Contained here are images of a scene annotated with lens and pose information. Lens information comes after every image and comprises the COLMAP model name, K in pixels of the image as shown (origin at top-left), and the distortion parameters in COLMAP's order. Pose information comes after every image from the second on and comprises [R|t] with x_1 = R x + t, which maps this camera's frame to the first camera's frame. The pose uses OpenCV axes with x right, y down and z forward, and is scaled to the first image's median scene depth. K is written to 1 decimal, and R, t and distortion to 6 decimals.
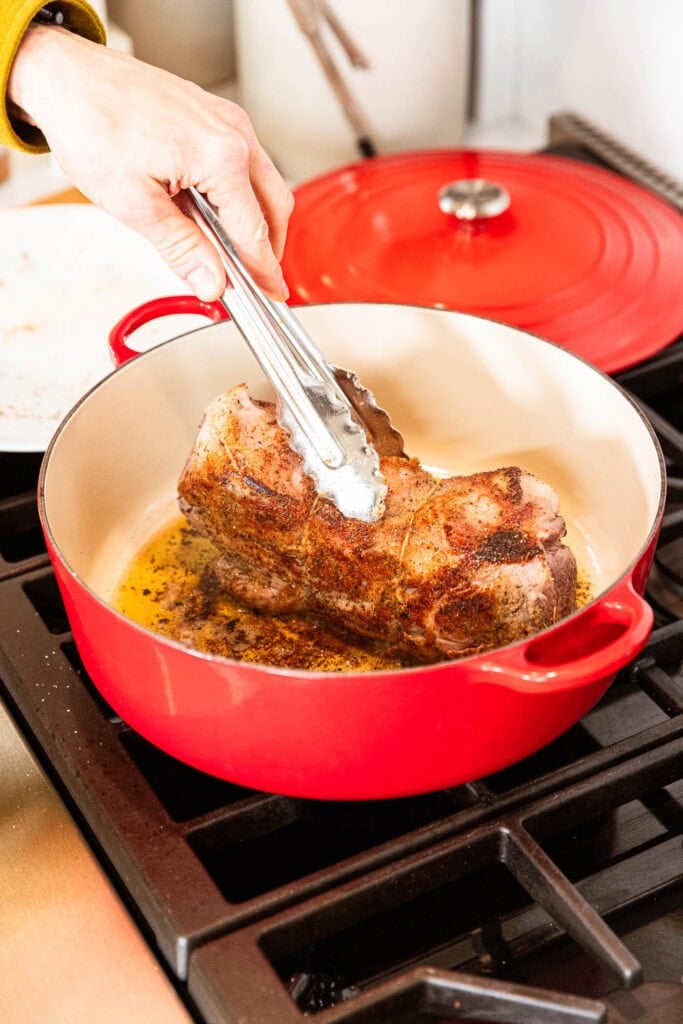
lens RADIAL K [[1809.2, 0, 362.2], [0, 1809.2, 622.3], [0, 0, 1]] dist [-0.250977, 1.700176]
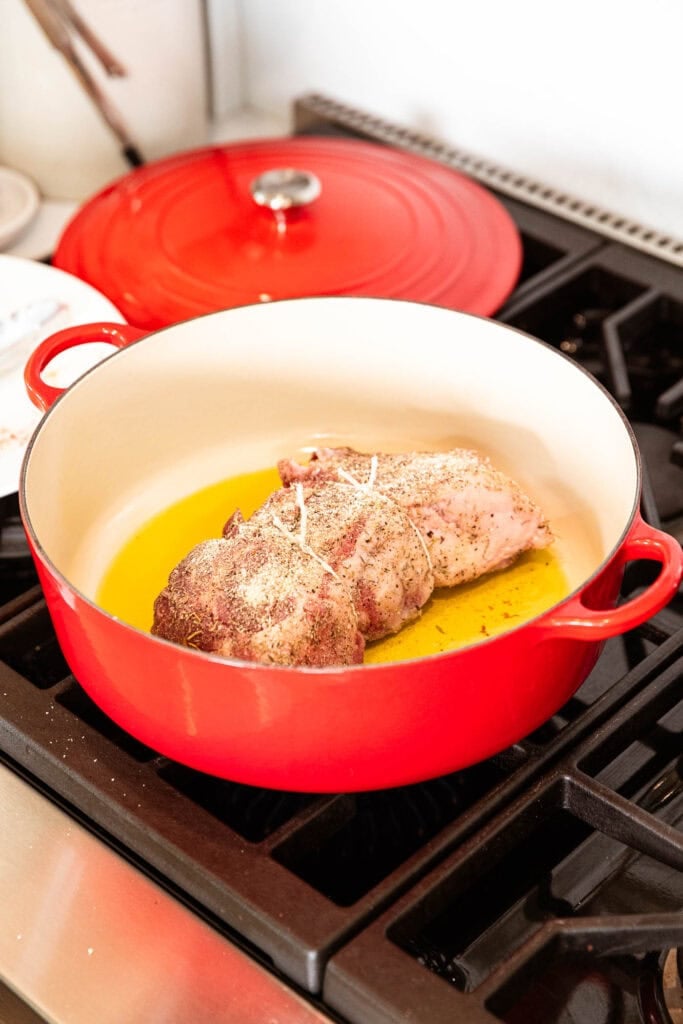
lens RADIAL K [[1809.2, 0, 362.2], [0, 1809.2, 622.3], [0, 0, 1]] dist [-0.250977, 1.700176]
pose [[0.953645, -0.202566, 0.222551, -0.228415], [0.201229, 0.979117, 0.028915, -0.023520], [-0.223760, 0.017209, 0.974492, 0.014745]]
